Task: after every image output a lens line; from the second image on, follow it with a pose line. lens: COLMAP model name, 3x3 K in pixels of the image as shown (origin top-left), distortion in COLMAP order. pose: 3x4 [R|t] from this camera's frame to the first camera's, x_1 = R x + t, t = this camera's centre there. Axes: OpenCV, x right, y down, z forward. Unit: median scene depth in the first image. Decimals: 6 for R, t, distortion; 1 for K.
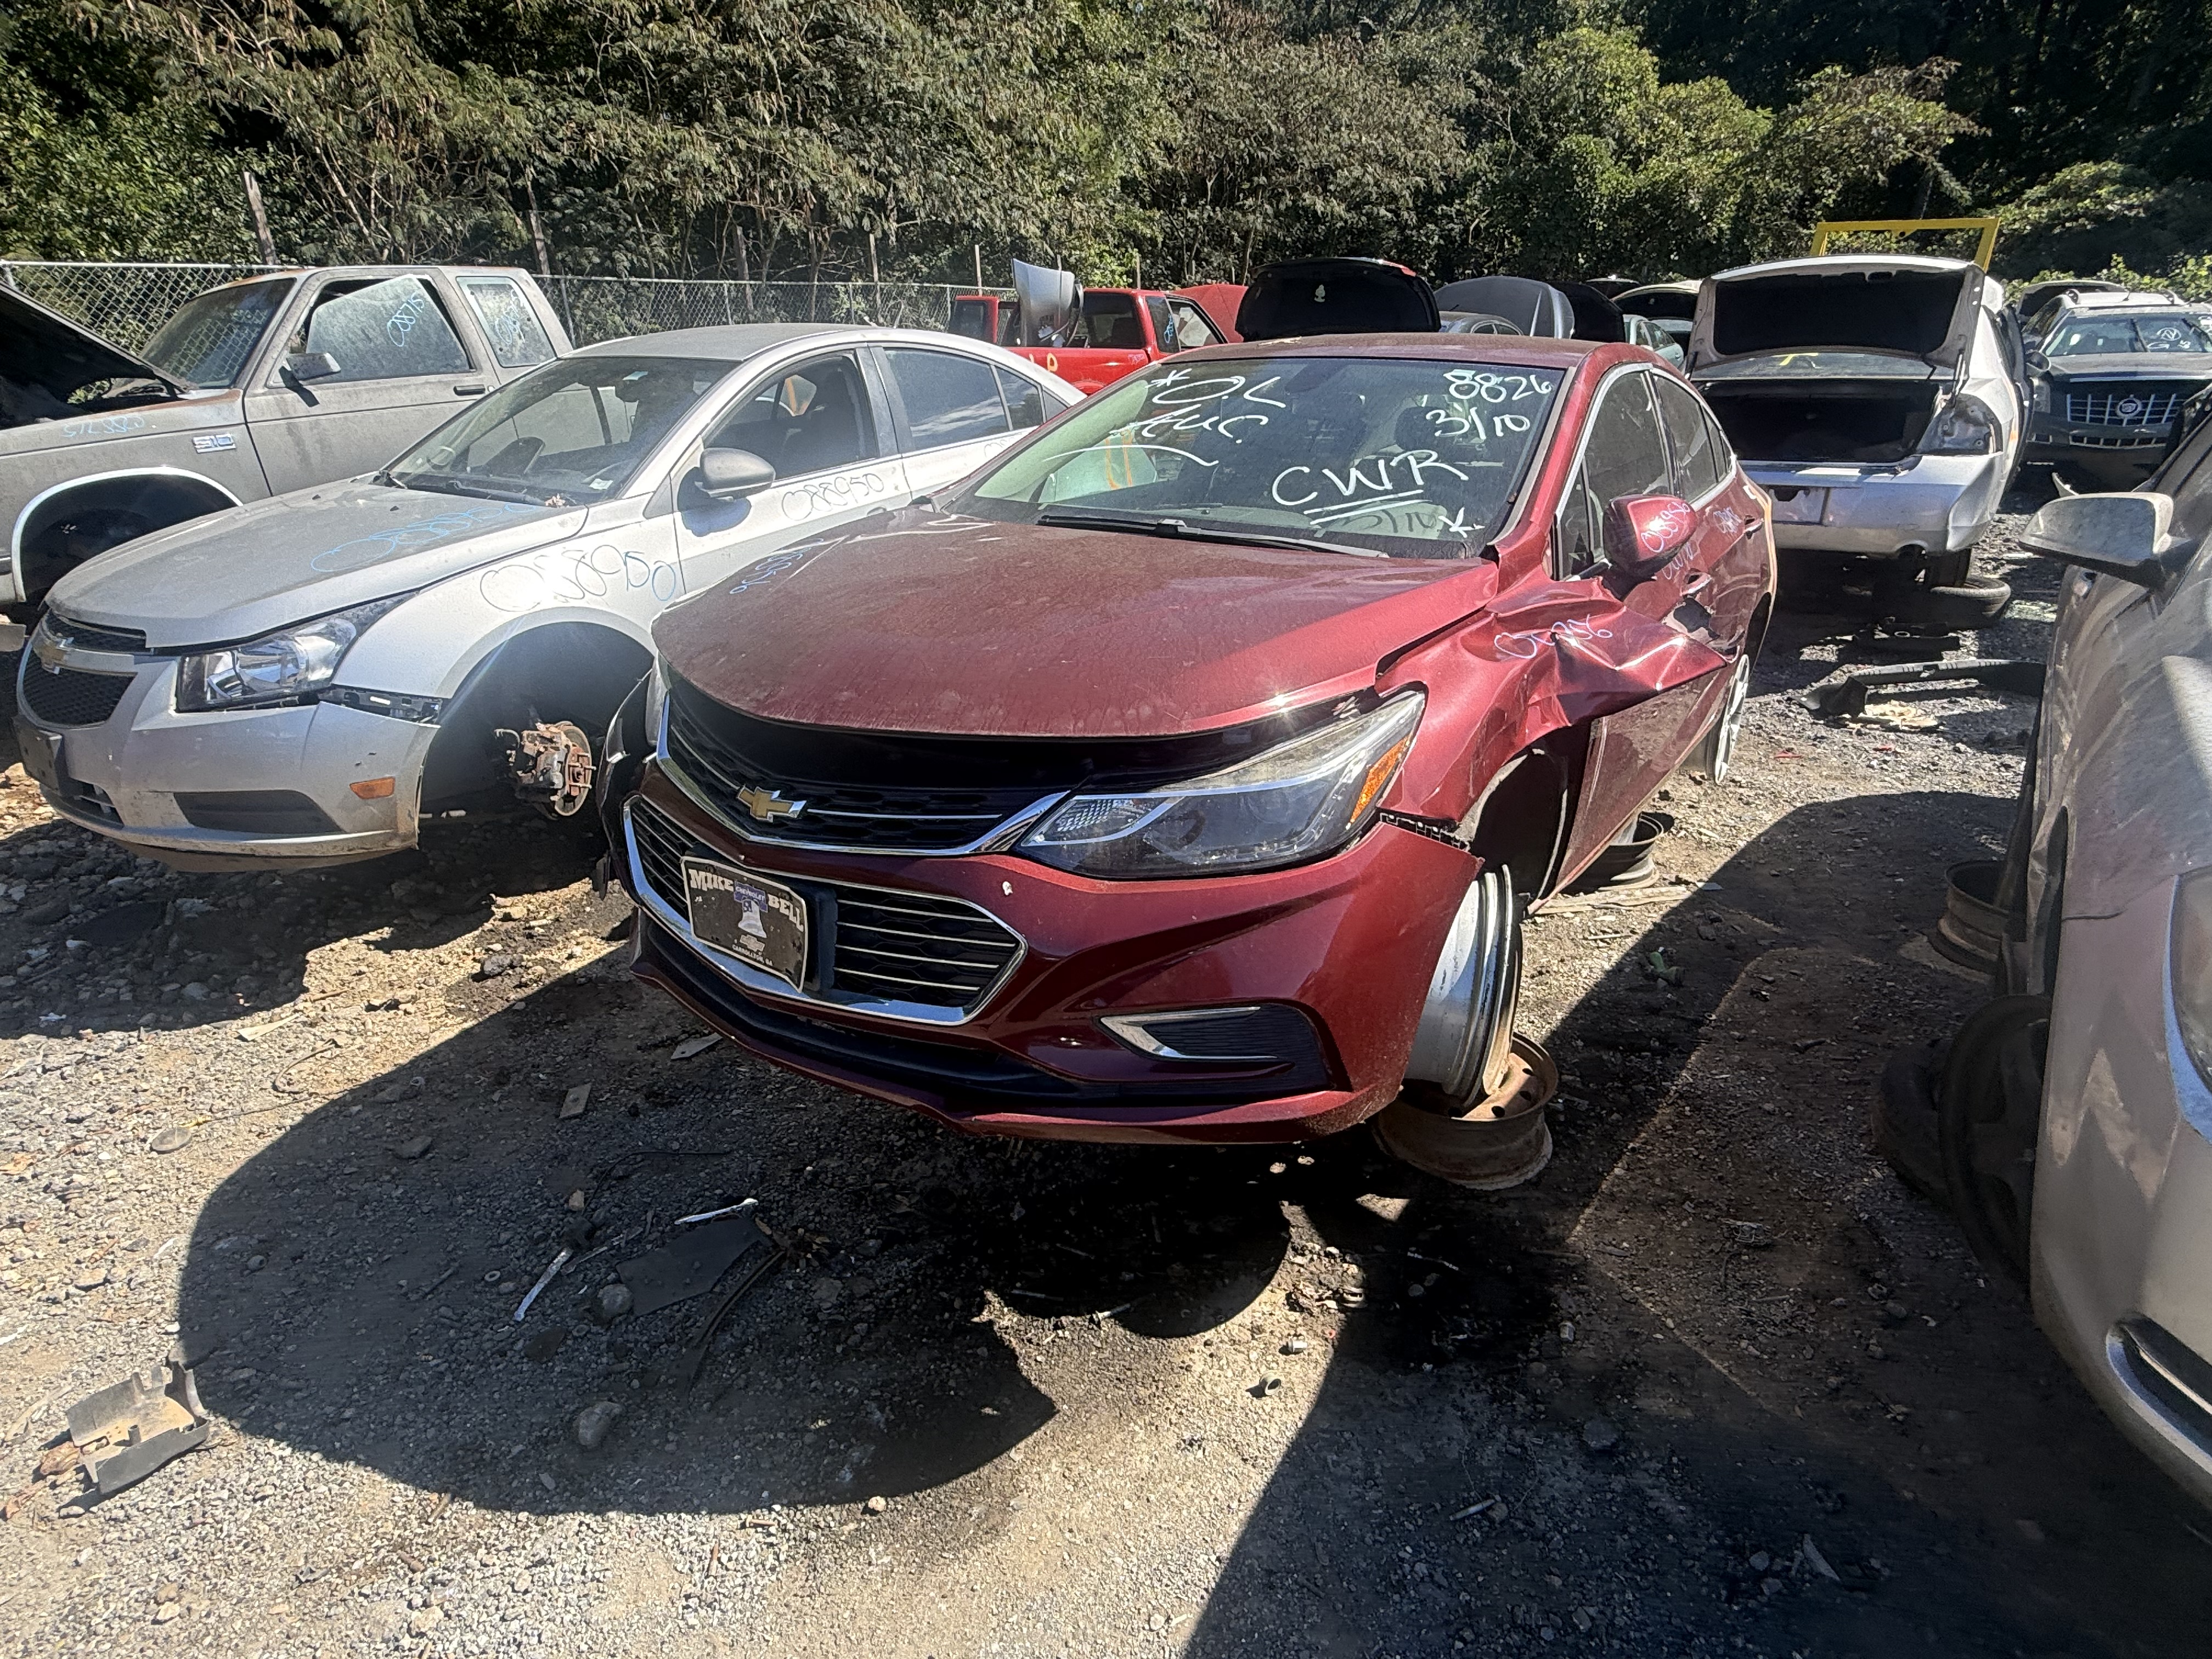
lens RADIAL K [[1159.0, 0, 1105.5], [0, 1159.0, 833.2], [0, 0, 1]] dist [0.002958, -0.001651]
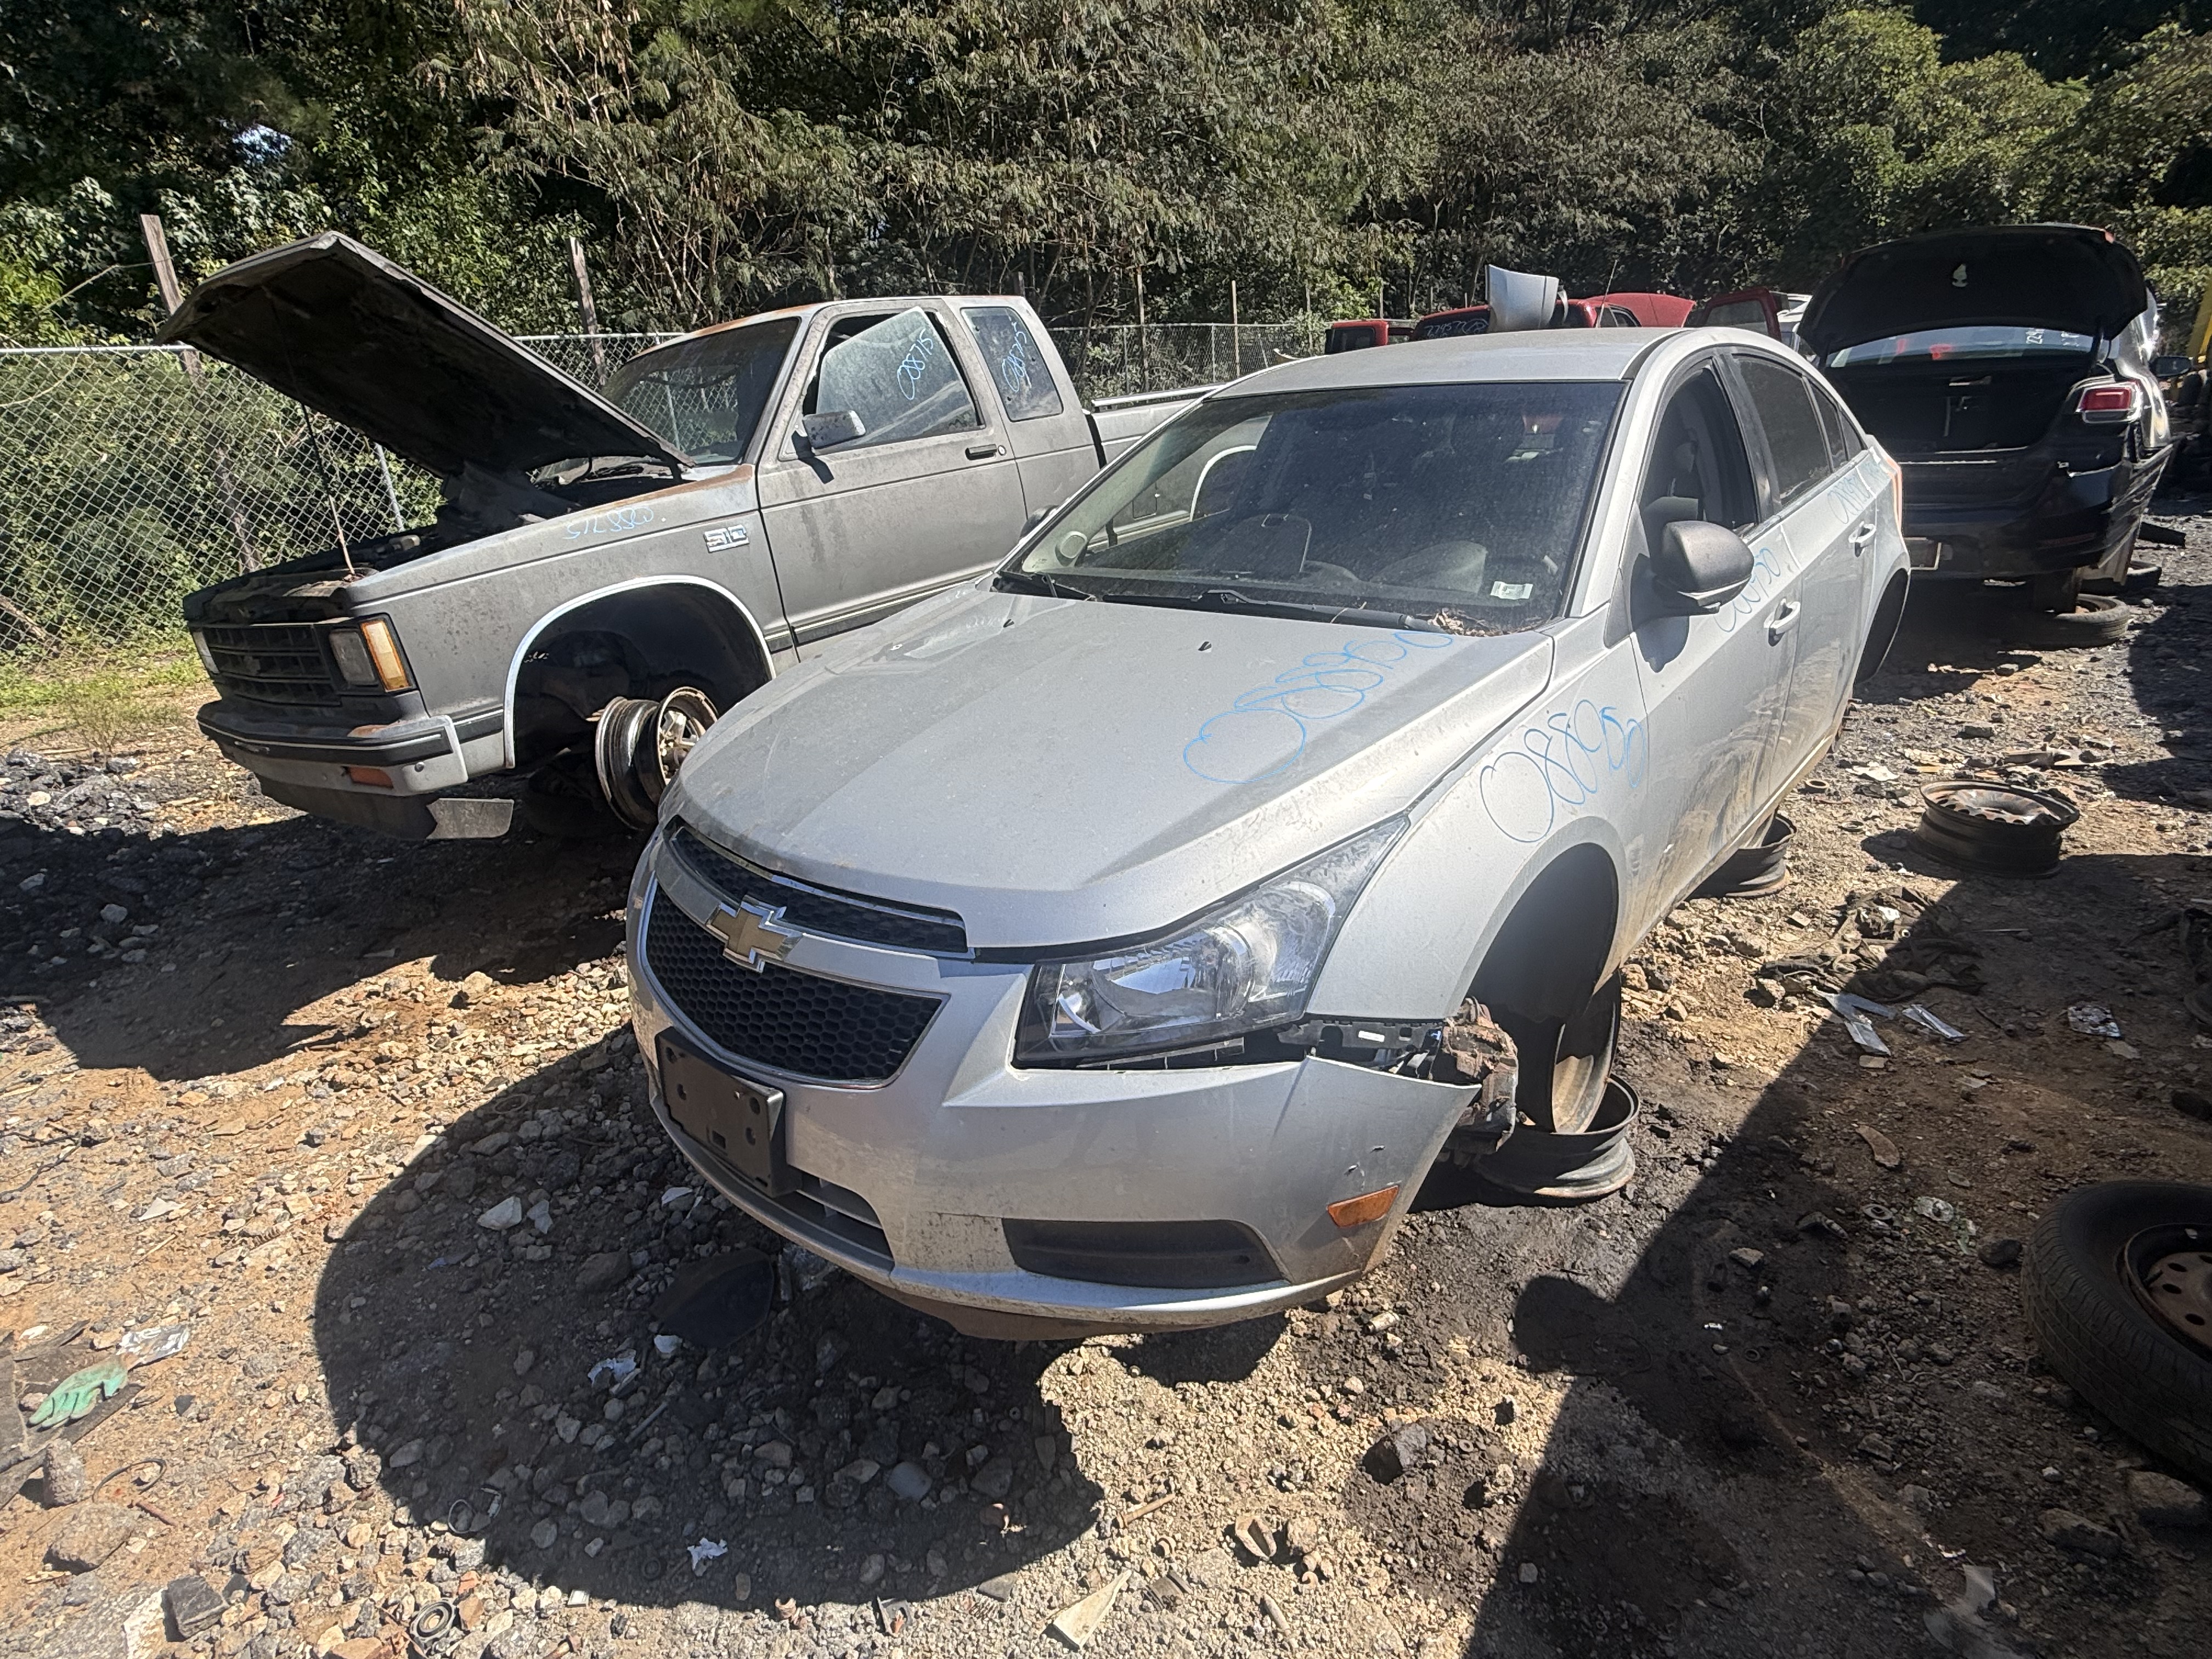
lens RADIAL K [[1159.0, 0, 1109.9], [0, 1159.0, 835.5], [0, 0, 1]] dist [0.002958, -0.001651]
pose [[0.992843, -0.007951, -0.119162, -0.170583], [0.004110, 0.999465, -0.032447, -0.047266], [0.119356, 0.031725, 0.992344, 0.117656]]
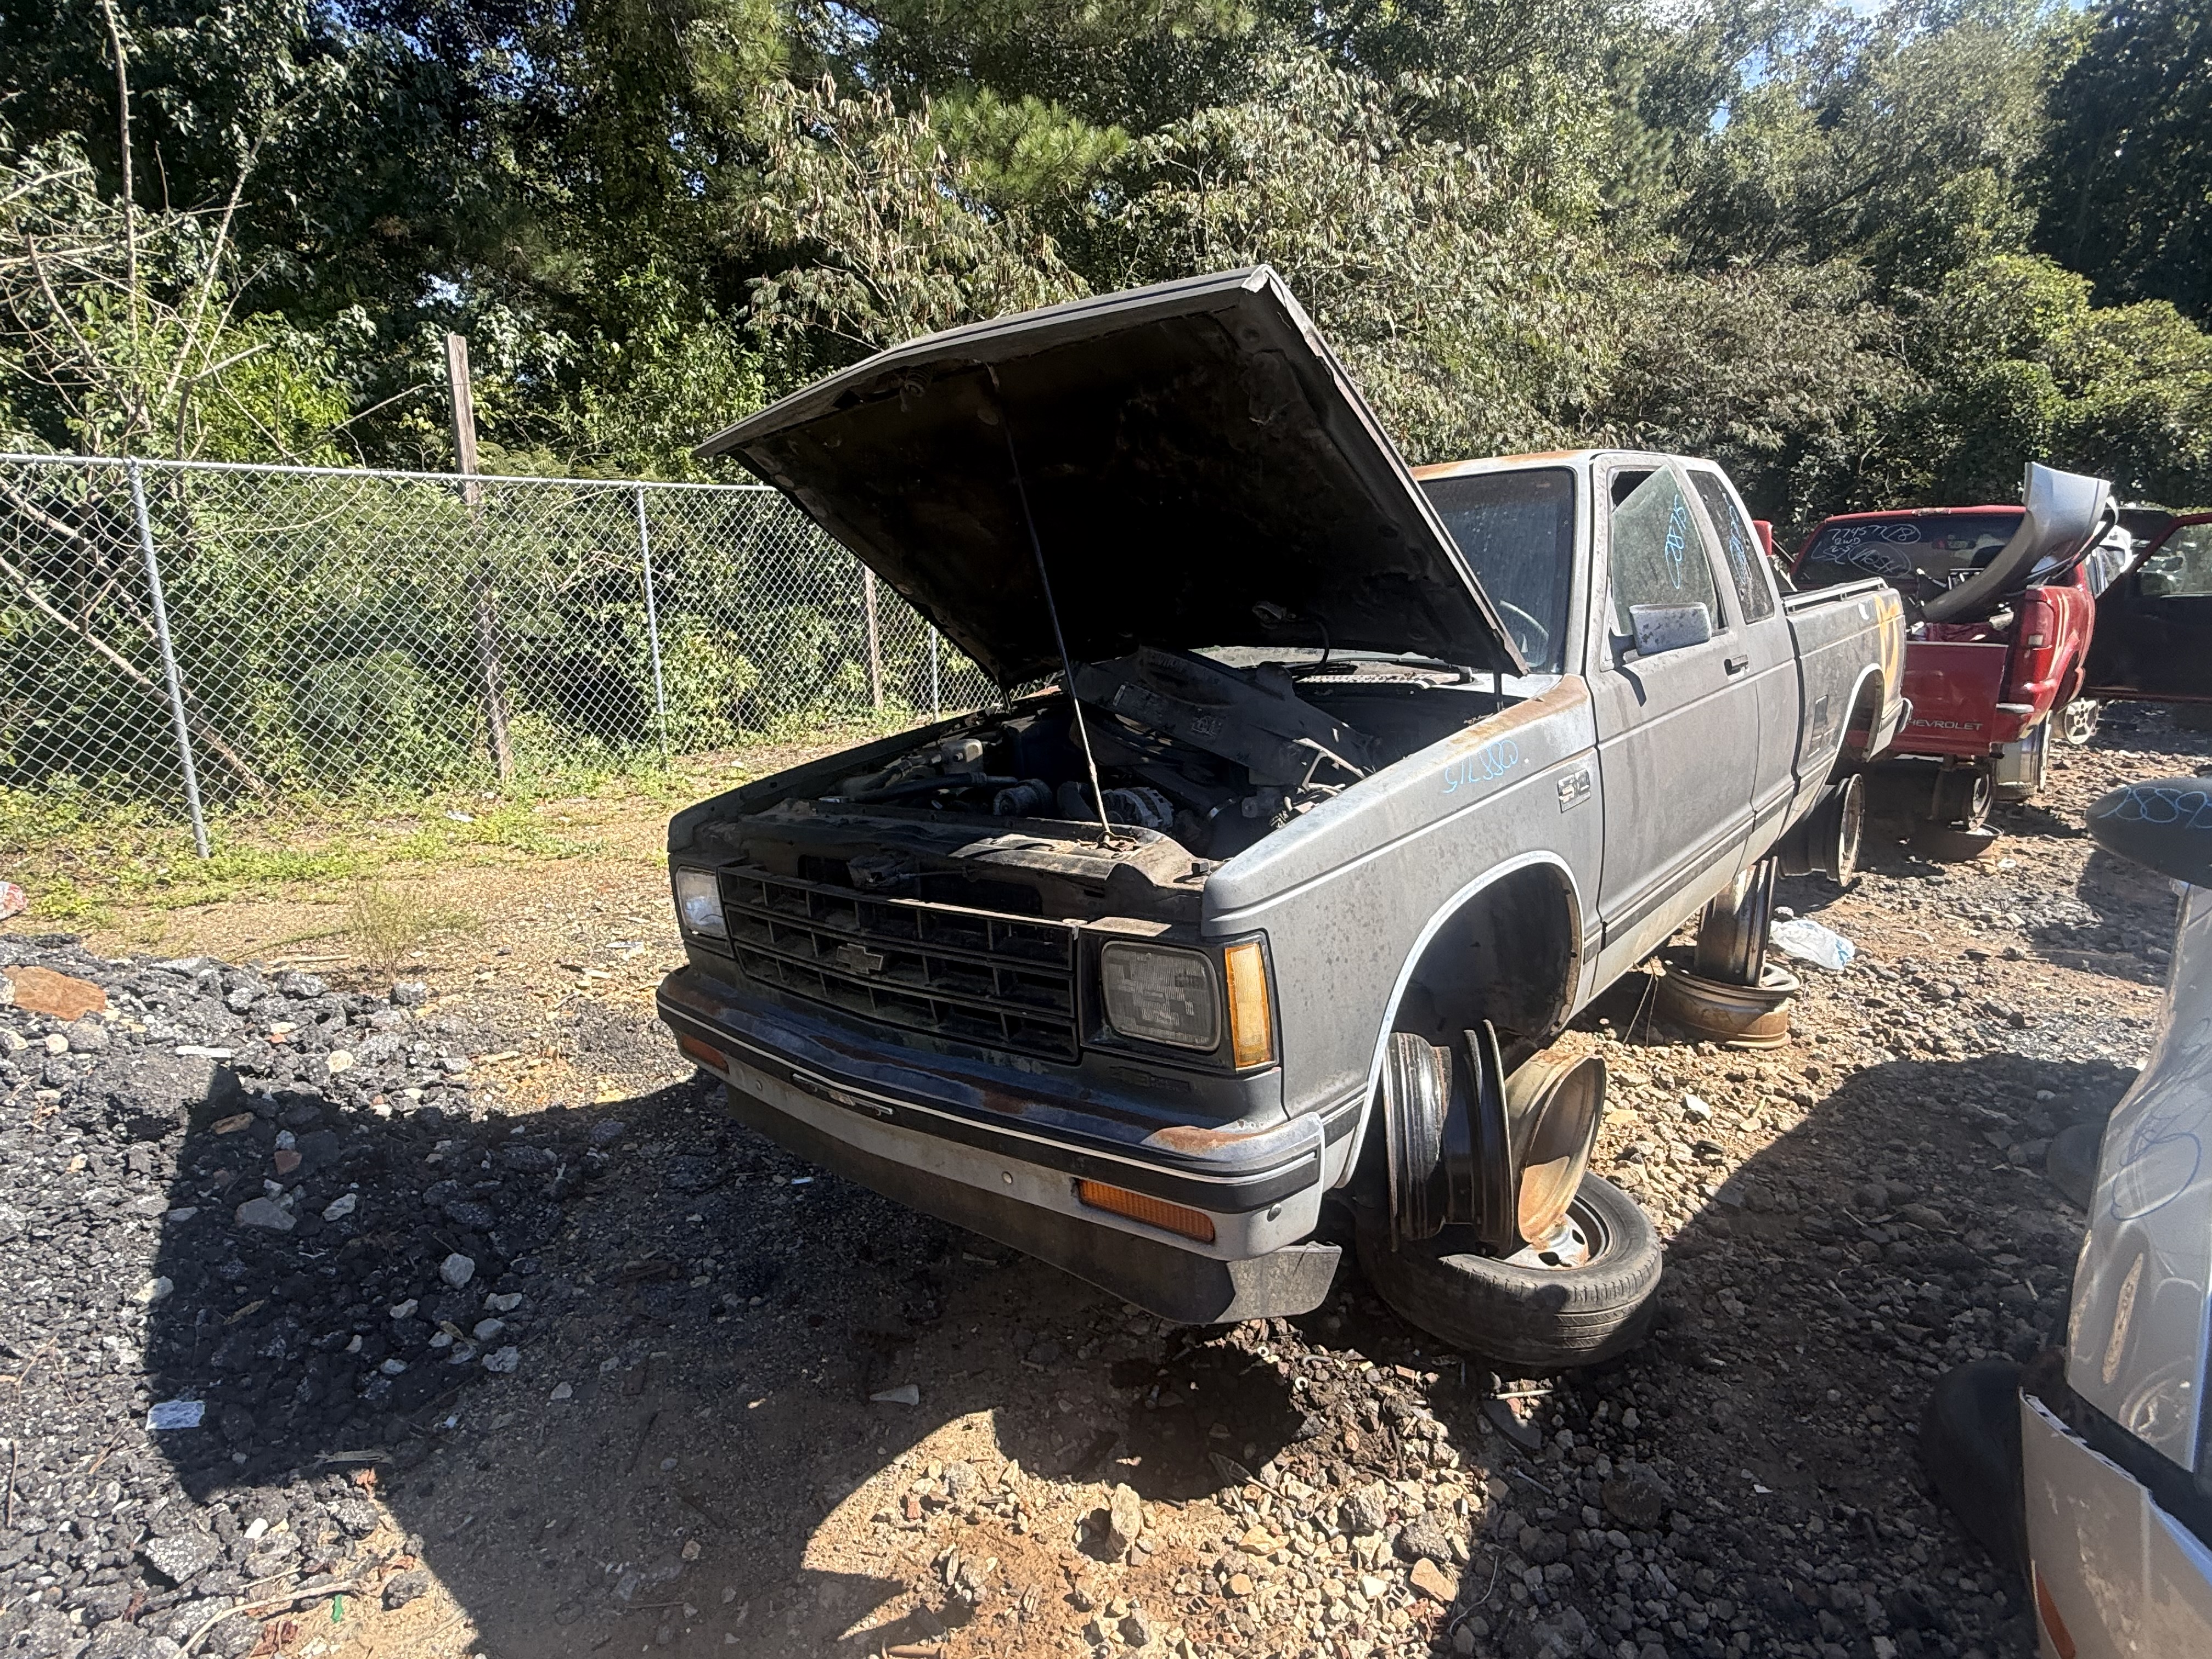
lens RADIAL K [[1159.0, 0, 1111.5], [0, 1159.0, 843.6], [0, 0, 1]] dist [0.002958, -0.001651]
pose [[0.987568, 0.037871, -0.152559, -0.340880], [-0.063405, 0.984057, -0.166165, -0.087573], [0.143834, 0.173772, 0.974225, 0.204100]]
